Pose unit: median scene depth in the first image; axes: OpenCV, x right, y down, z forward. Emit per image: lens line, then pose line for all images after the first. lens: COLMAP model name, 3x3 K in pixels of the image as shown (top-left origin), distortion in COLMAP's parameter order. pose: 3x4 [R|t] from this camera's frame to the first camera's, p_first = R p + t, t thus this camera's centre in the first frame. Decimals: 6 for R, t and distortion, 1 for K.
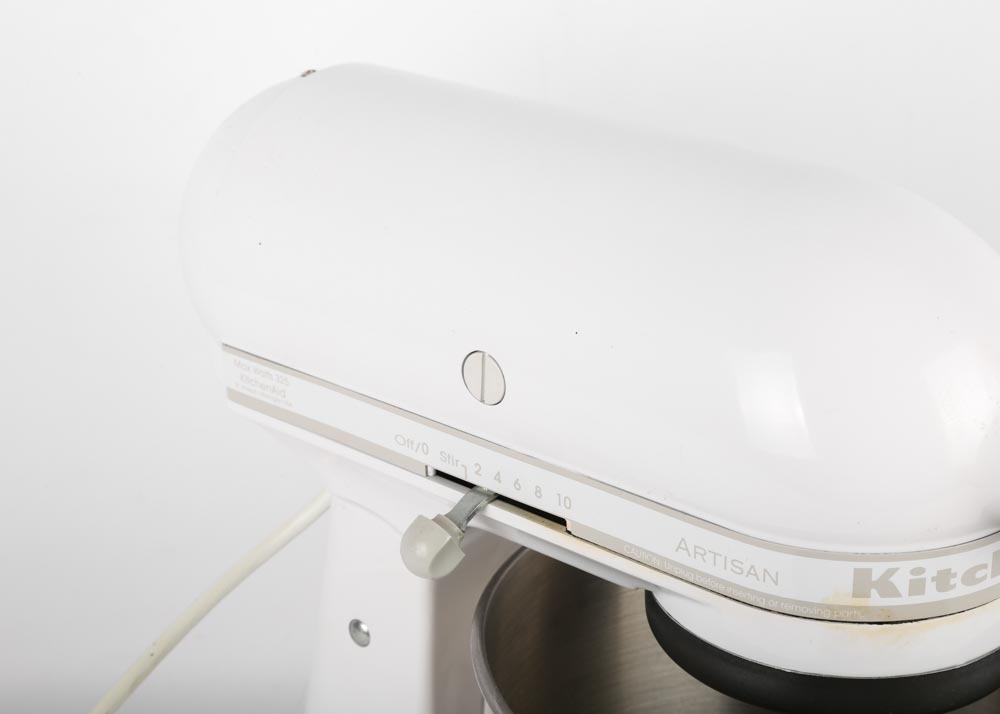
lens RADIAL K [[2072.7, 0, 498.5], [0, 2072.7, 354.5], [0, 0, 1]] dist [0.165656, 0.000000]
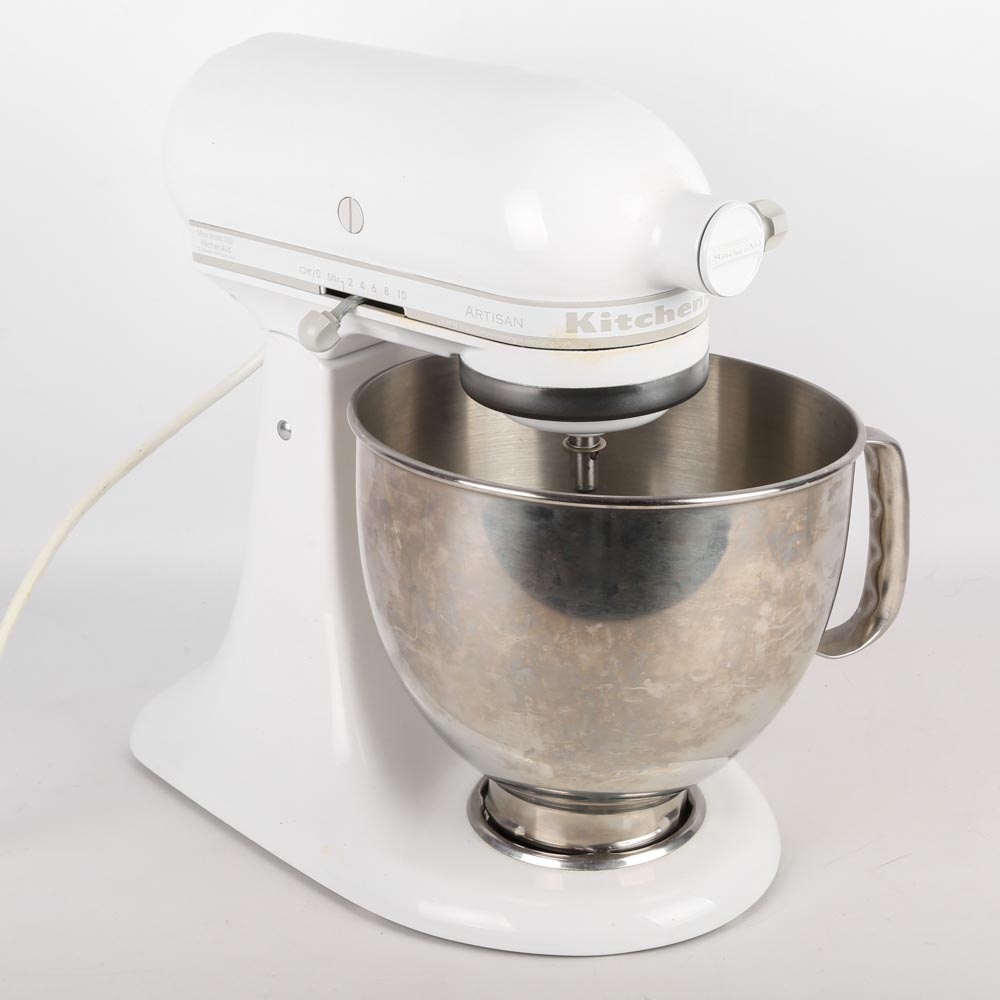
lens RADIAL K [[2463.9, 0, 500.0], [0, 2463.9, 497.6], [0, 0, 1]] dist [0.038981, 0.000000]
pose [[0.999079, 0.010134, -0.041685, 0.194905], [-0.011391, 0.999484, -0.030041, 0.294591], [0.041360, 0.030488, 0.998679, -0.871329]]
